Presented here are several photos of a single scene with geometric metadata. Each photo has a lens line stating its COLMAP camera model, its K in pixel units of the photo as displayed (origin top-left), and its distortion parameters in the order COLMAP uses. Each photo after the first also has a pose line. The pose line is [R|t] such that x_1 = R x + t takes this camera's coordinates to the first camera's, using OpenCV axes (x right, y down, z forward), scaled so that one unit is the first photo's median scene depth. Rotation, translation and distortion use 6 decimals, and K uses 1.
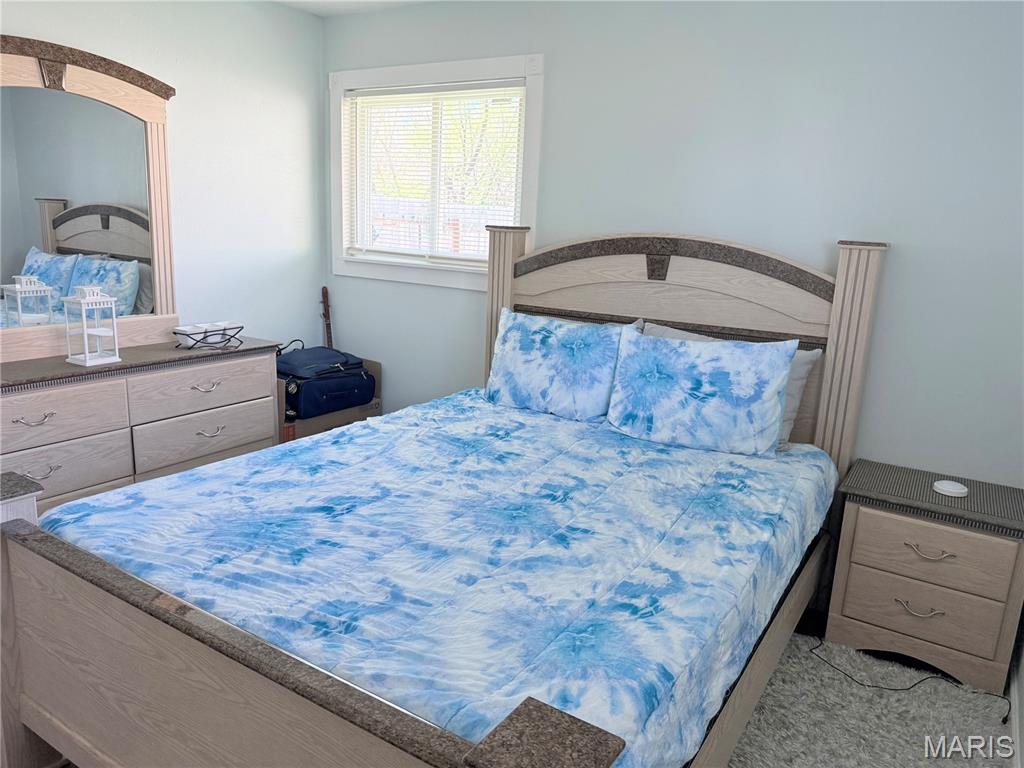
lens RADIAL K [[716.6, 0, 513.4], [0, 716.6, 385.0], [0, 0, 1]] dist [0.046710, -0.025052]
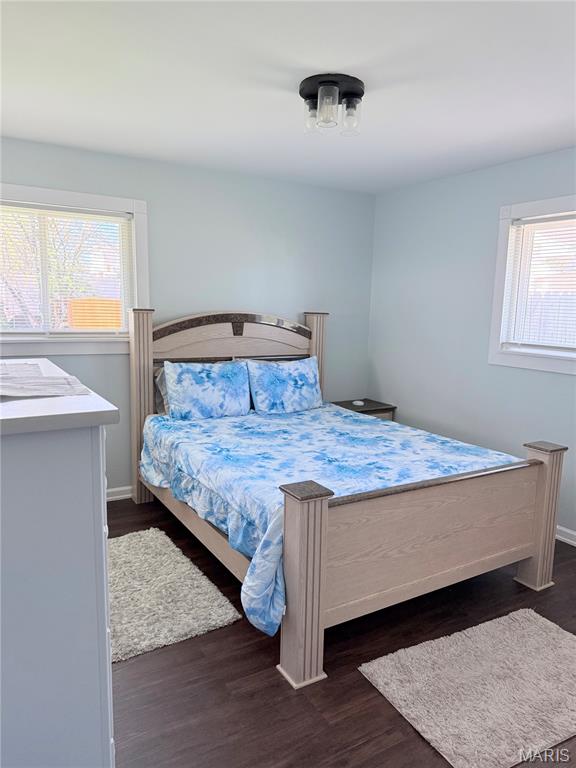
lens RADIAL K [[537.5, 0, 289.7], [0, 537.5, 383.2], [0, 0, 1]] dist [0.046710, -0.025052]
pose [[0.448354, -0.160770, 0.879279, -1.104150], [0.191149, 0.978181, 0.081384, -0.124605], [-0.873179, 0.131584, 0.469302, 0.262450]]
